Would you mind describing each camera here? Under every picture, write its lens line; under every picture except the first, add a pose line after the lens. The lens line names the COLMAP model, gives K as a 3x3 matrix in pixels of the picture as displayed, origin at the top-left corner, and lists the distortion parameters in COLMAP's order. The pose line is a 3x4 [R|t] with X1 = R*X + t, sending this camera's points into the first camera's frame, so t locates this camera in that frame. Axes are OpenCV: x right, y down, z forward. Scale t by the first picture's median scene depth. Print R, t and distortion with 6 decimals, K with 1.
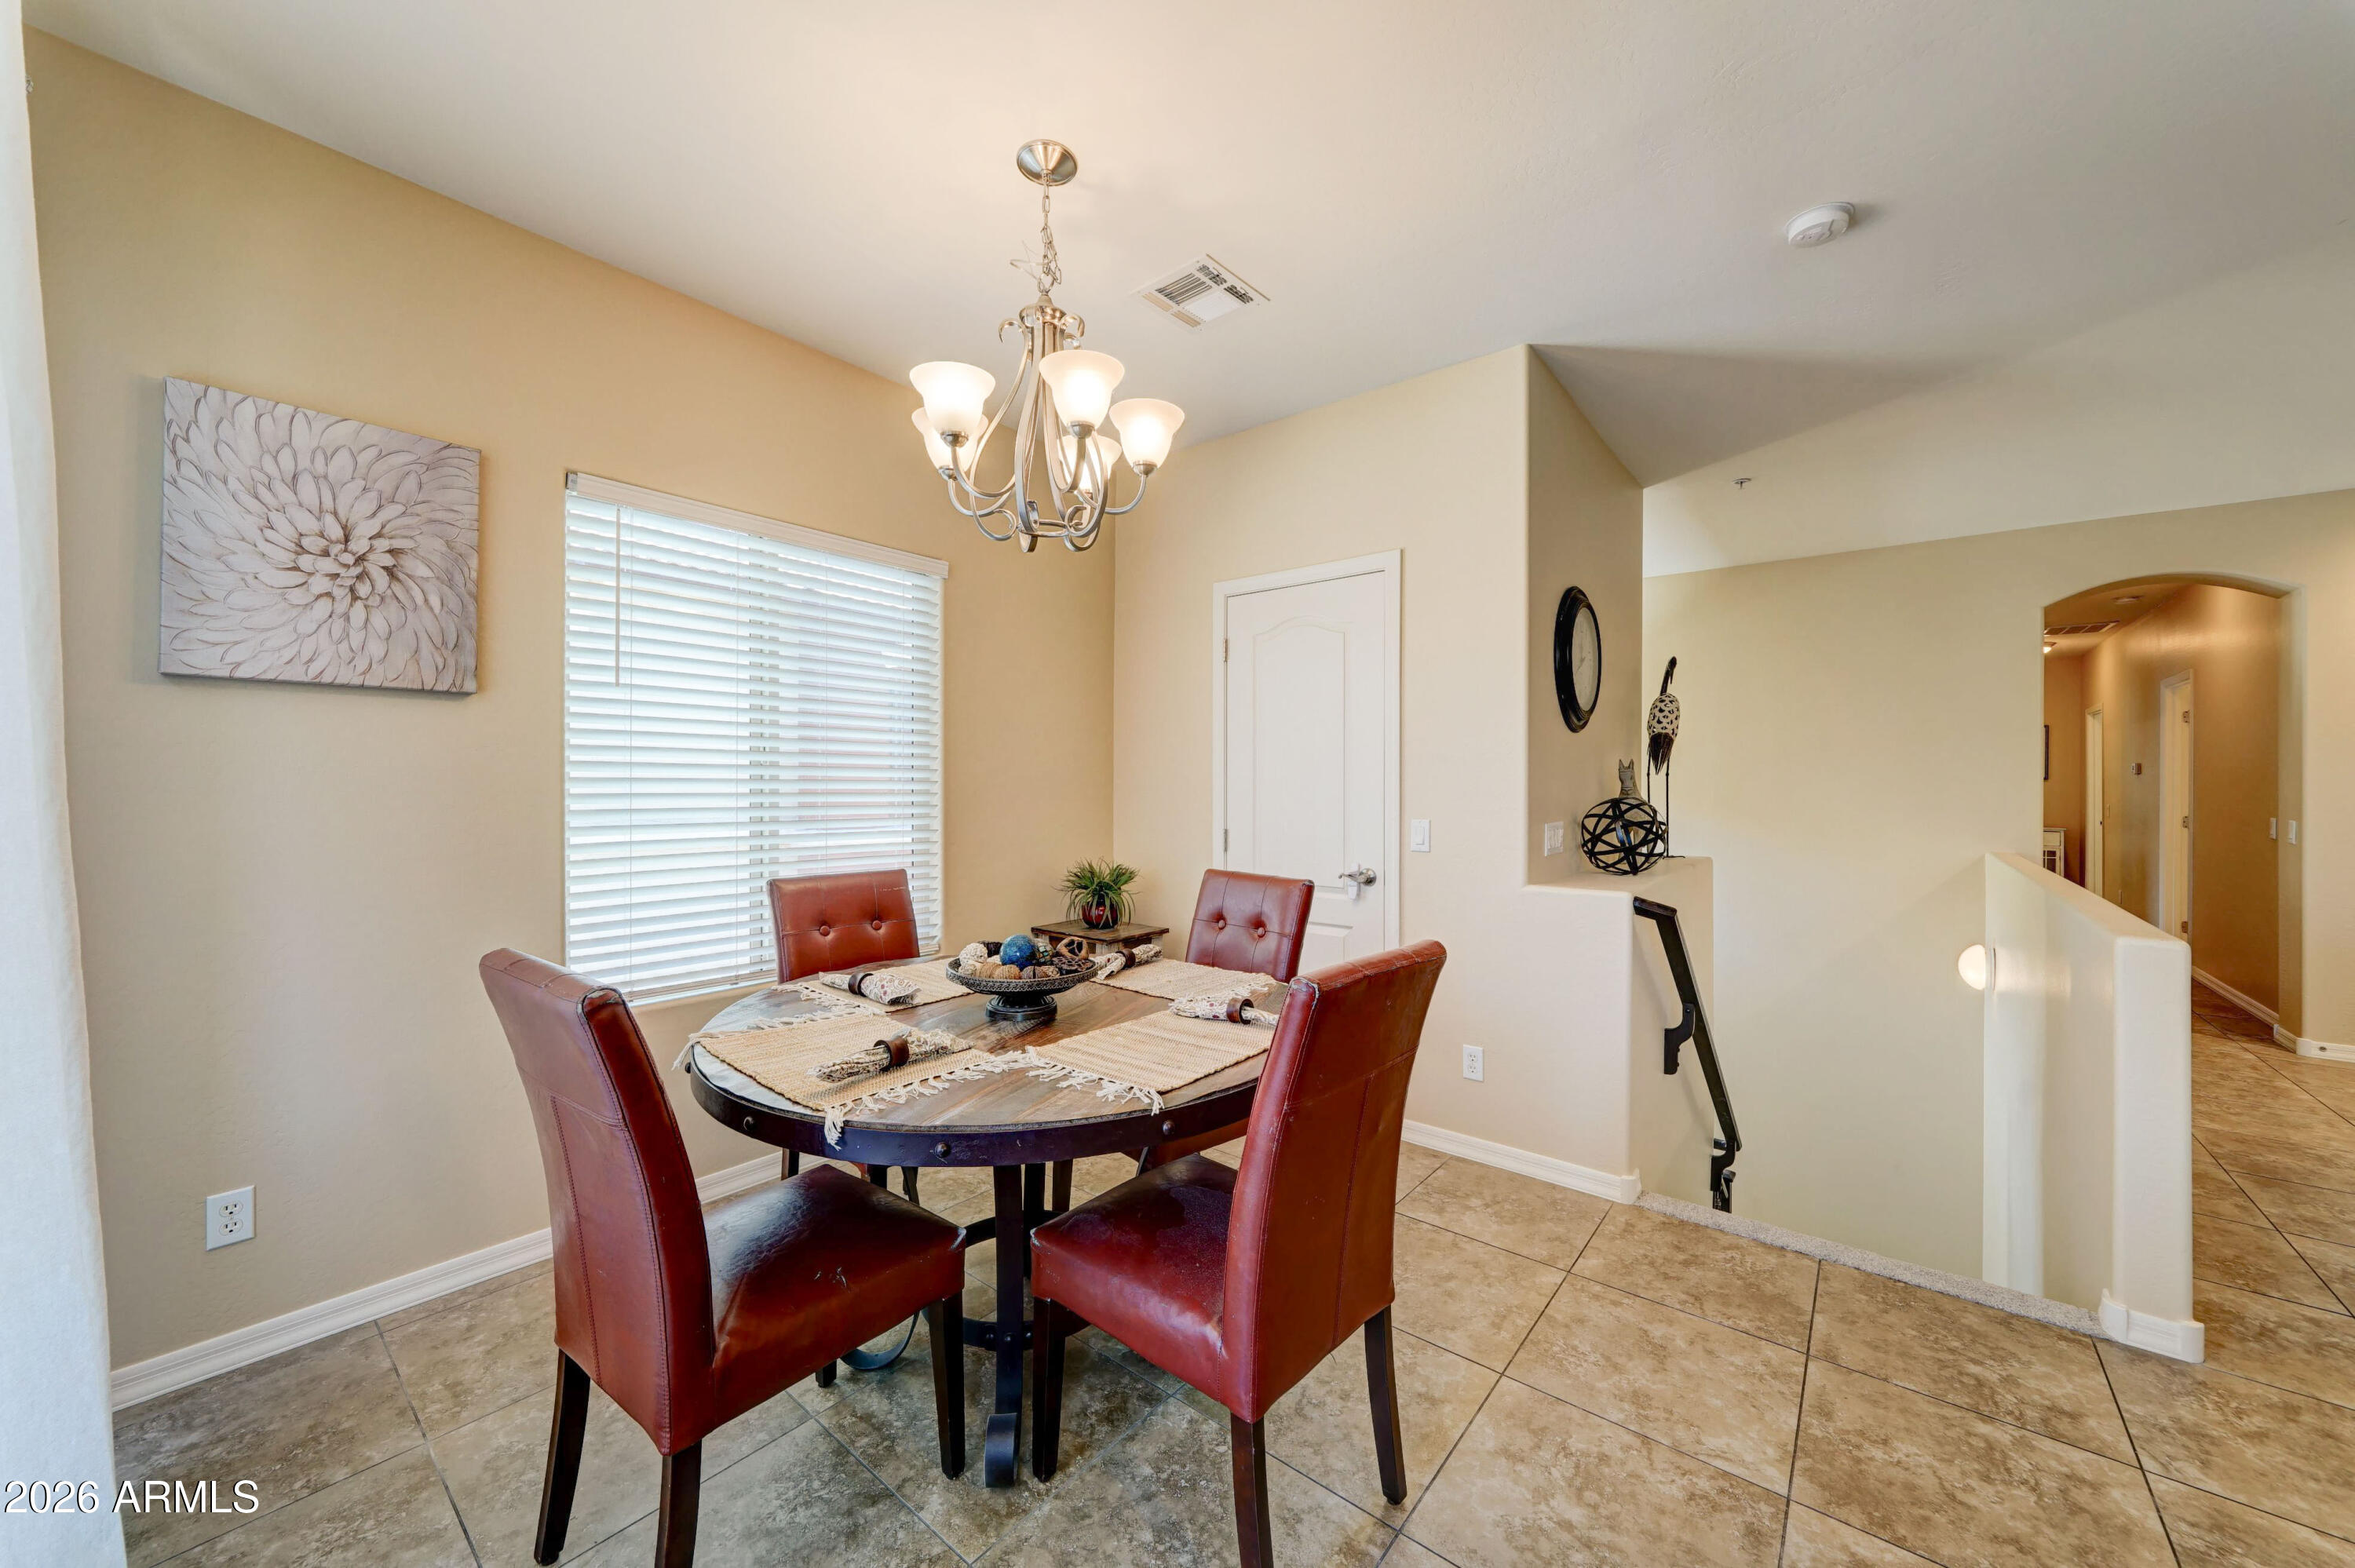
lens RADIAL K [[851.3, 0, 1178.7], [0, 851.3, 782.9], [0, 0, 1]] dist [-0.002636, -0.000168]
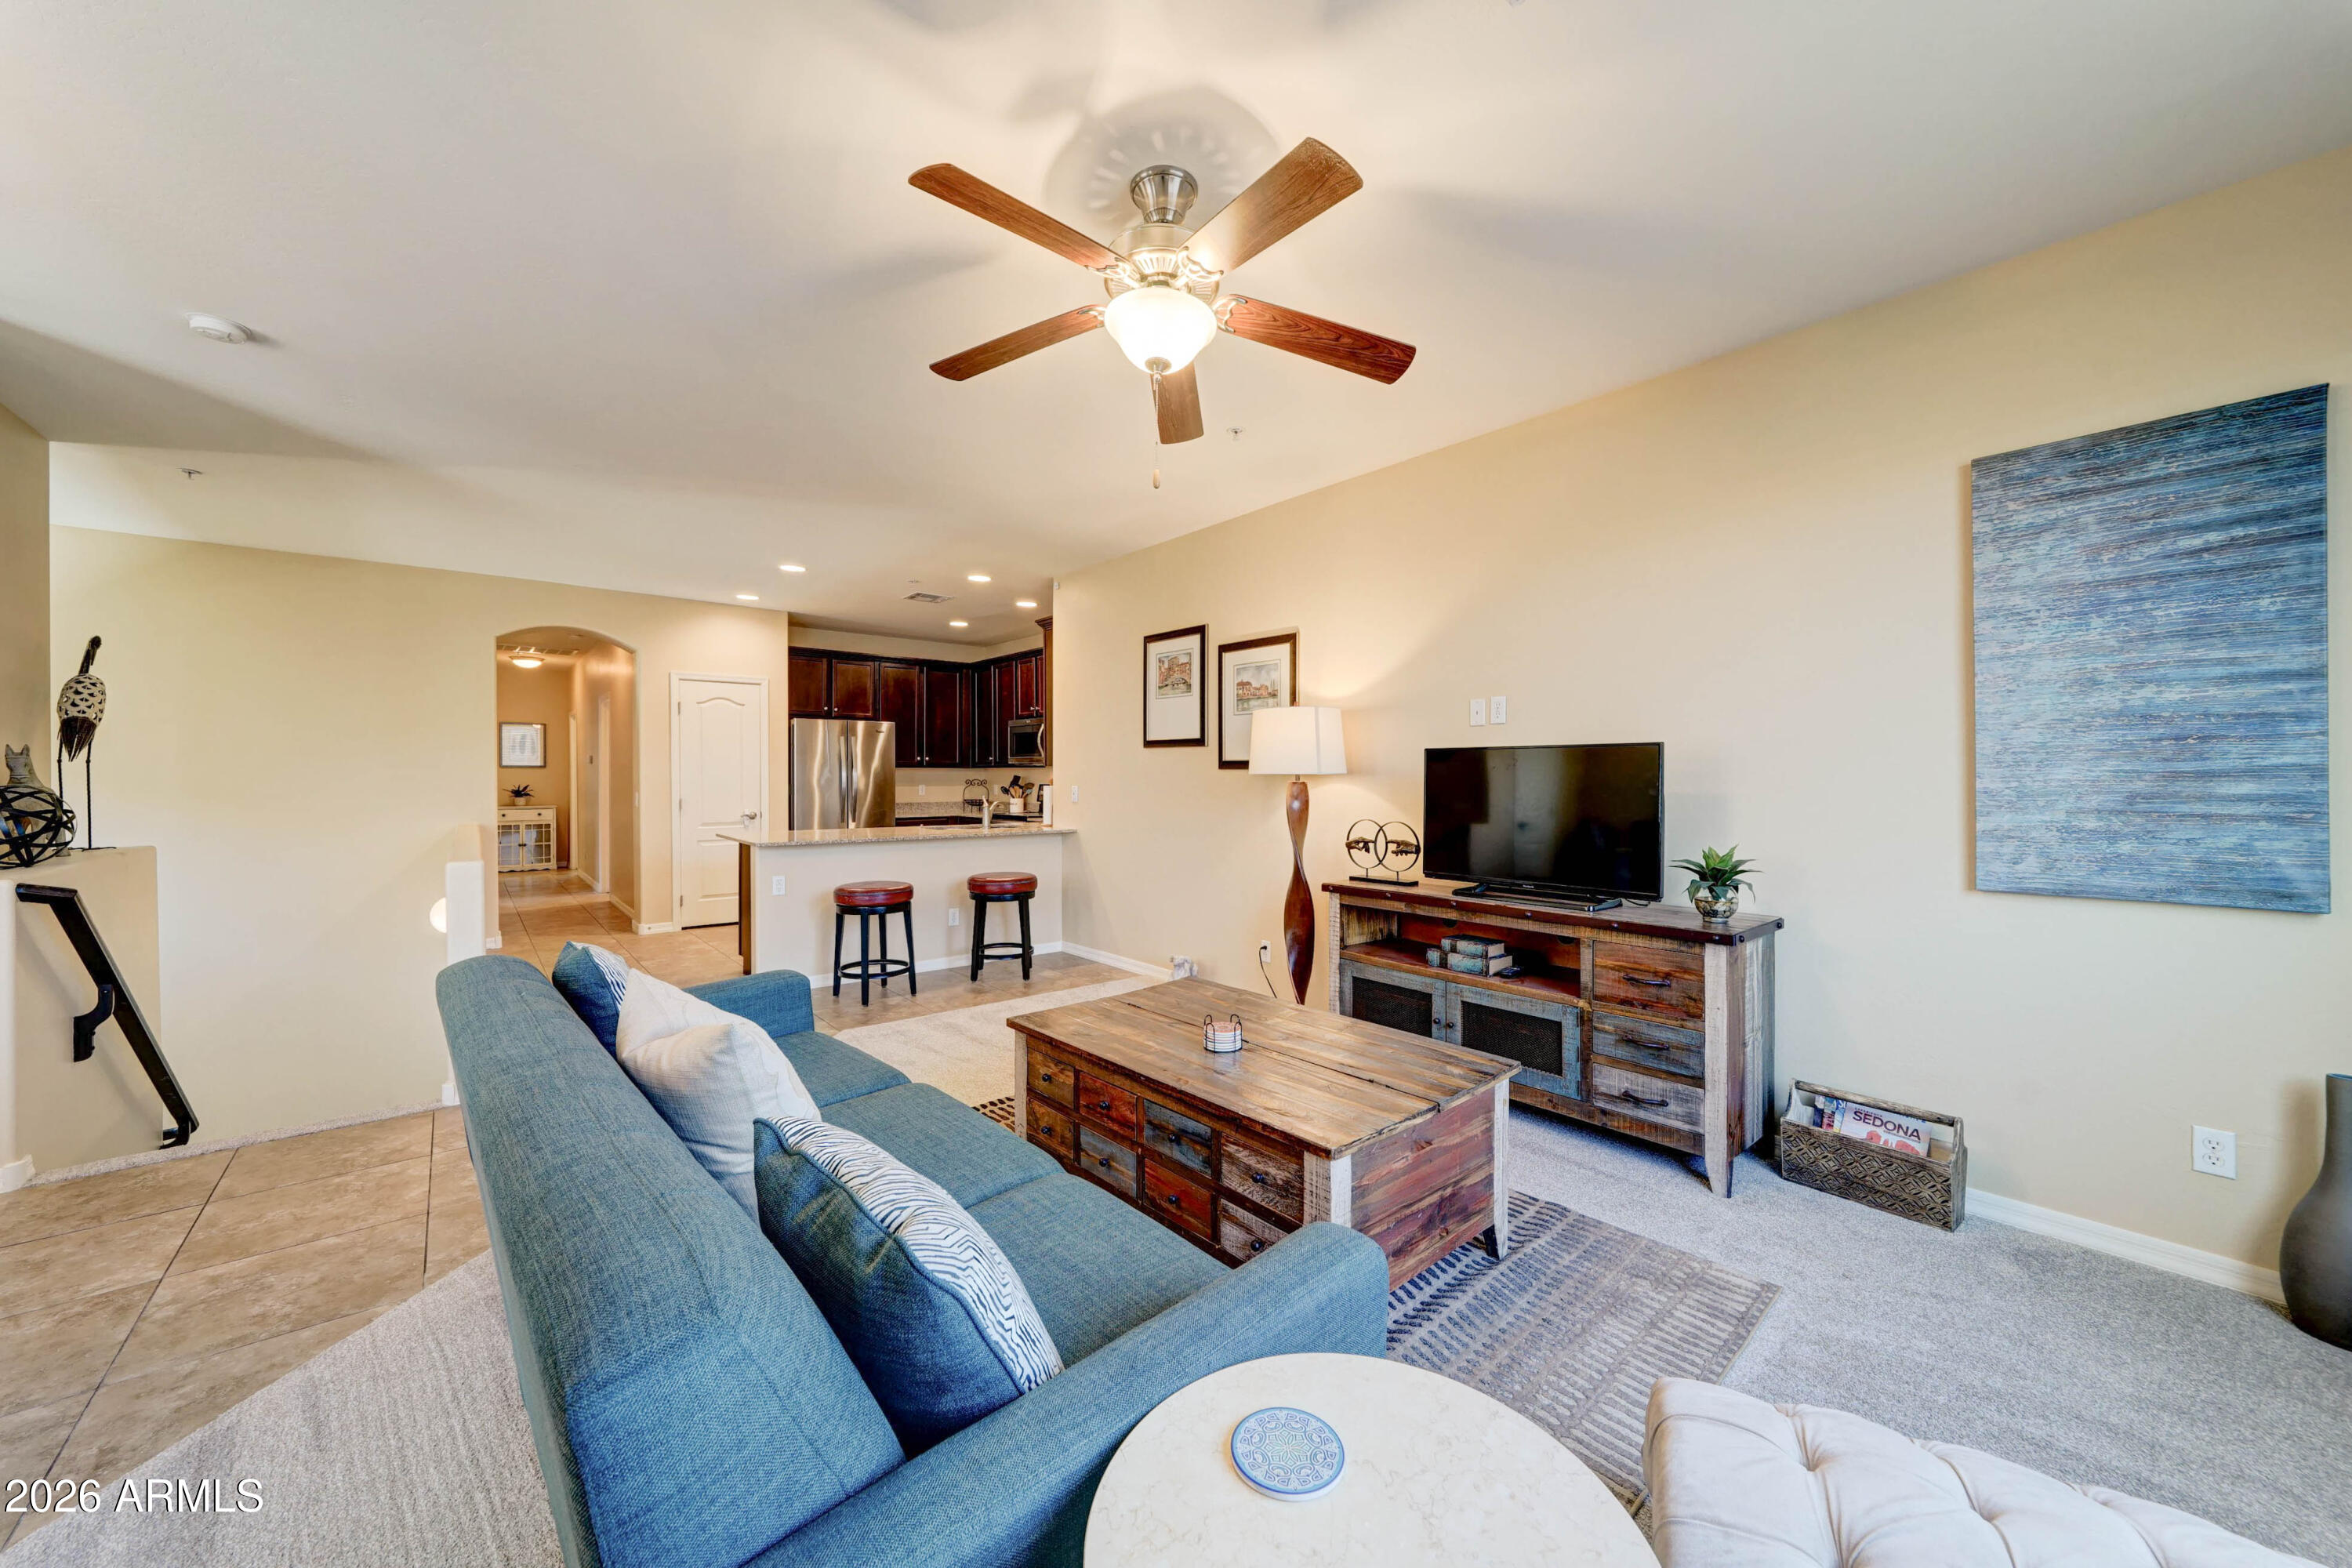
lens RADIAL K [[874.4, 0, 1177.7], [0, 874.4, 779.7], [0, 0, 1]] dist [-0.000436, 0.000224]
pose [[0.186466, -0.012471, 0.982382, -0.187258], [0.002677, 0.999922, 0.012185, 0.001927], [-0.982458, 0.000357, 0.186484, -0.453389]]
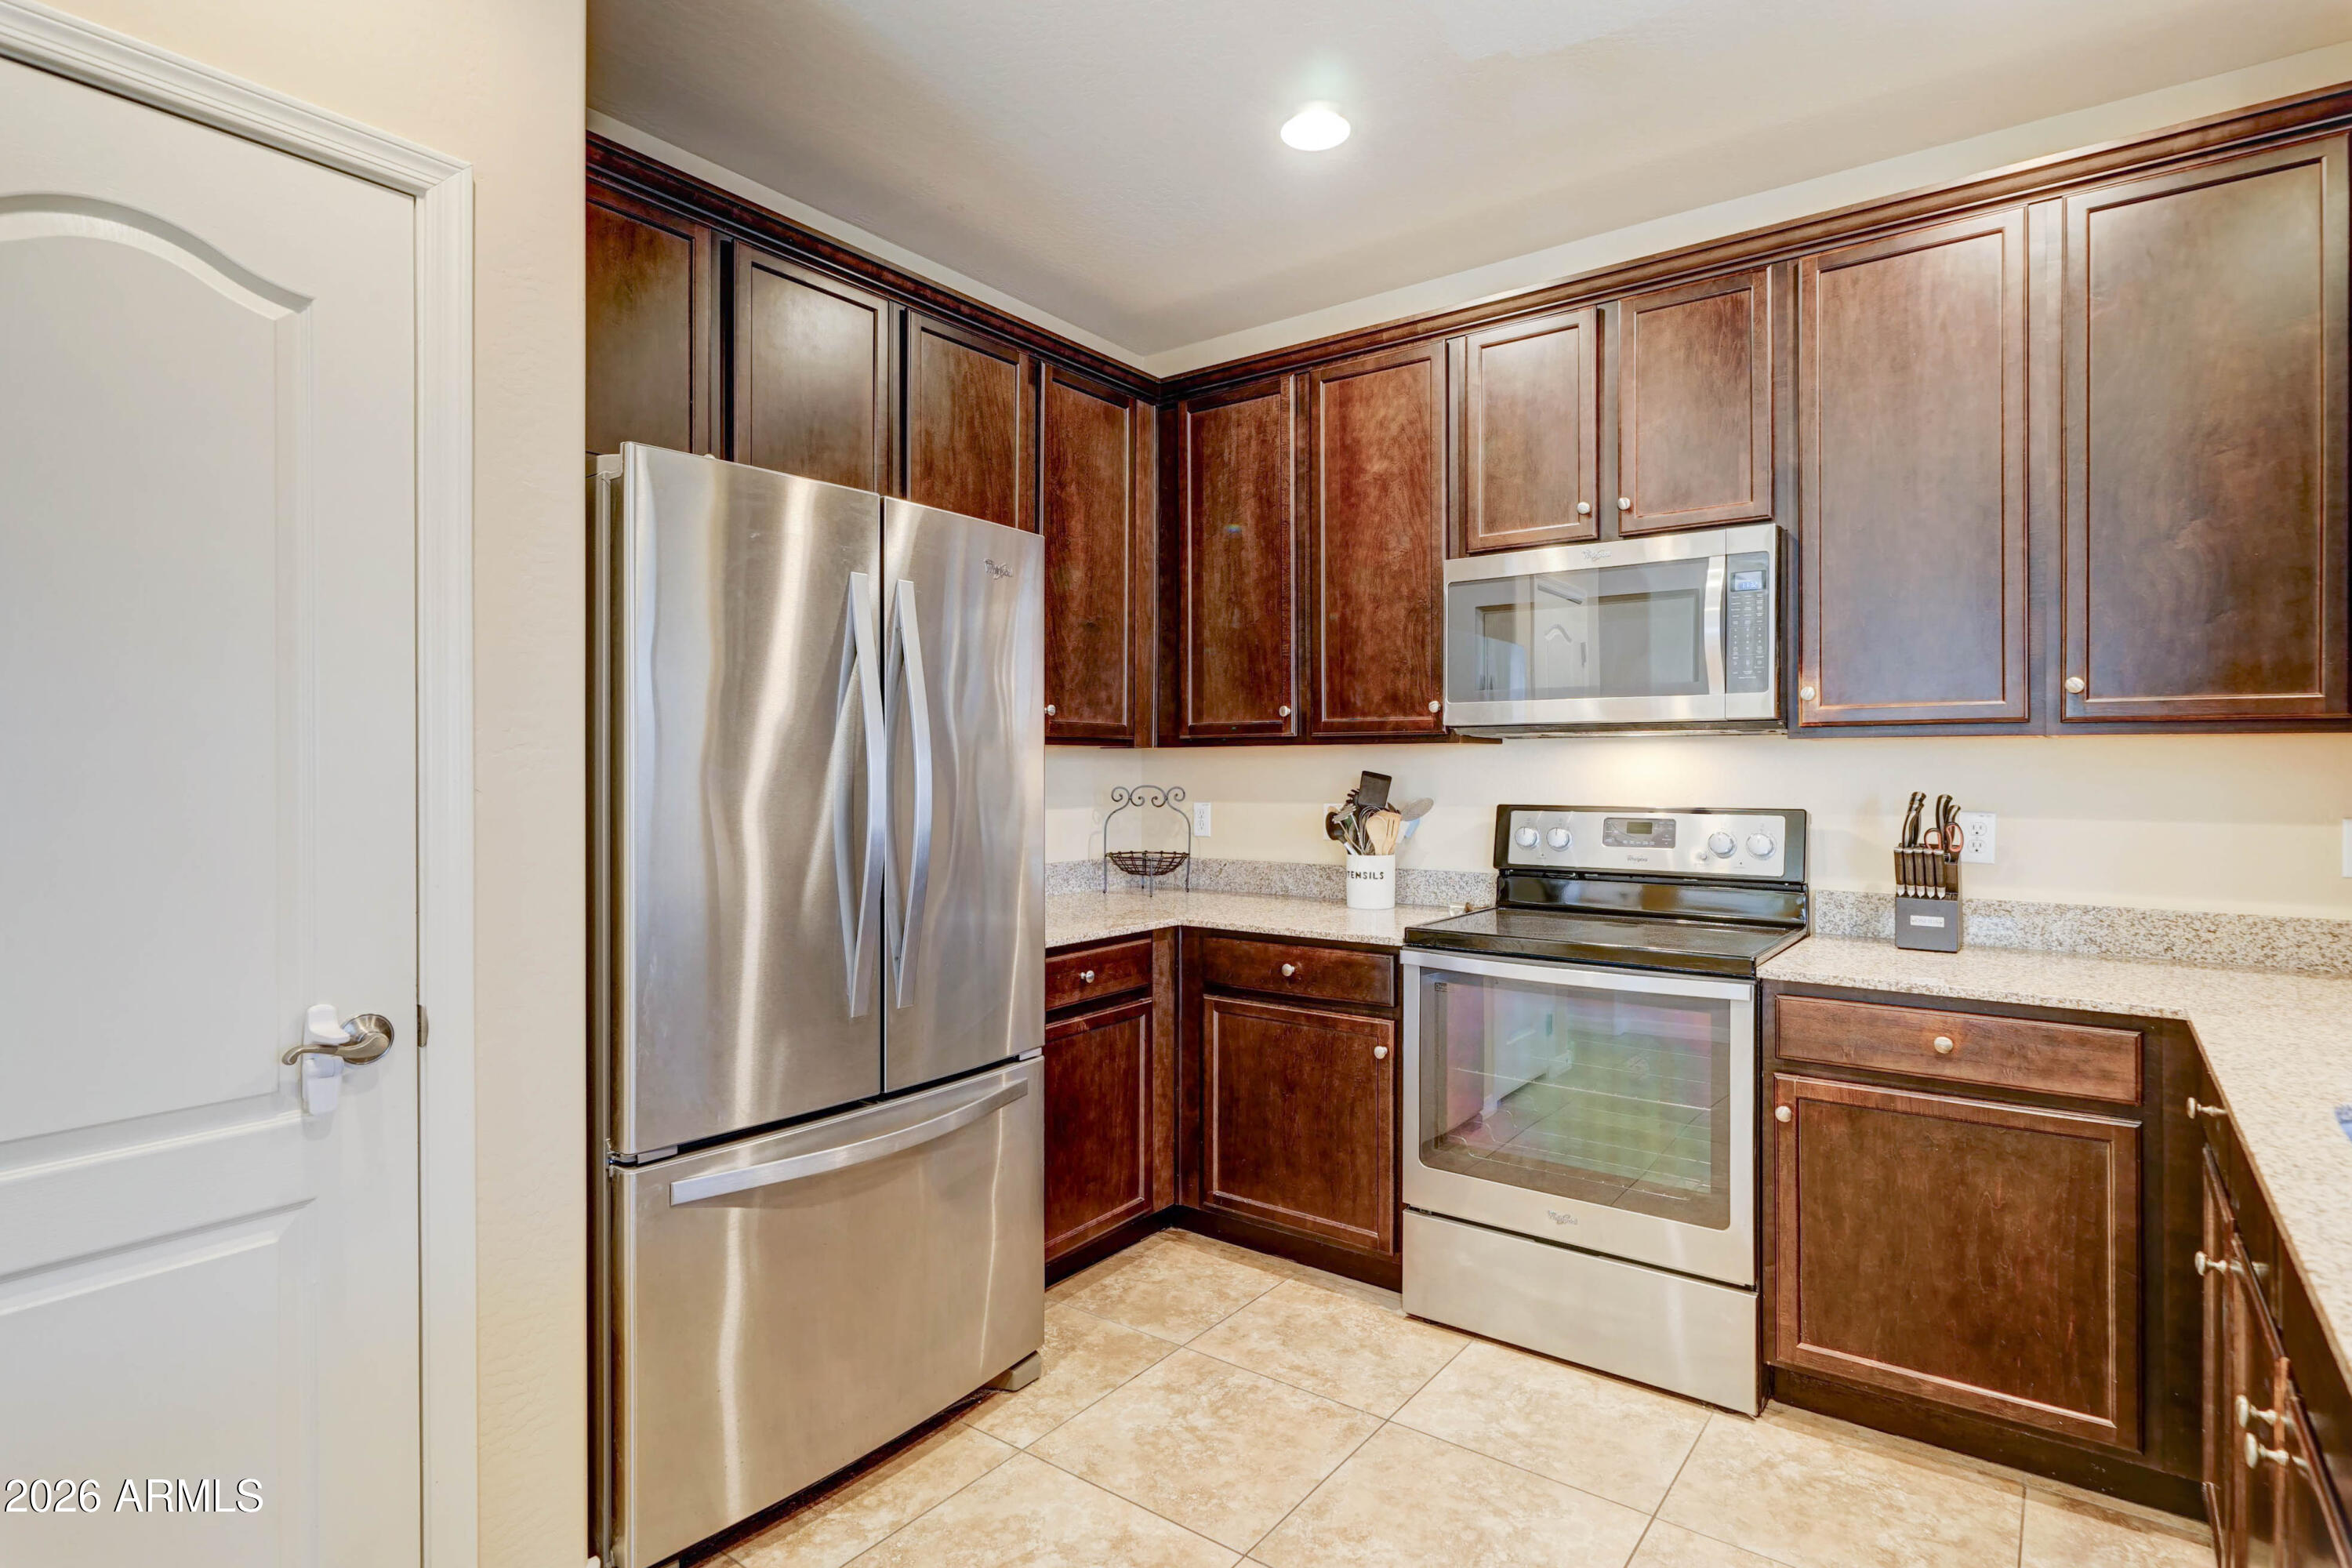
lens RADIAL K [[1185.6, 0, 1183.2], [0, 1185.6, 770.5], [0, 0, 1]] dist [0.000489, 0.000393]
pose [[-0.050612, -0.011596, 0.998651, 1.450723], [0.002419, 0.999928, 0.011734, 0.006920], [-0.998715, 0.003009, -0.050580, 0.835172]]
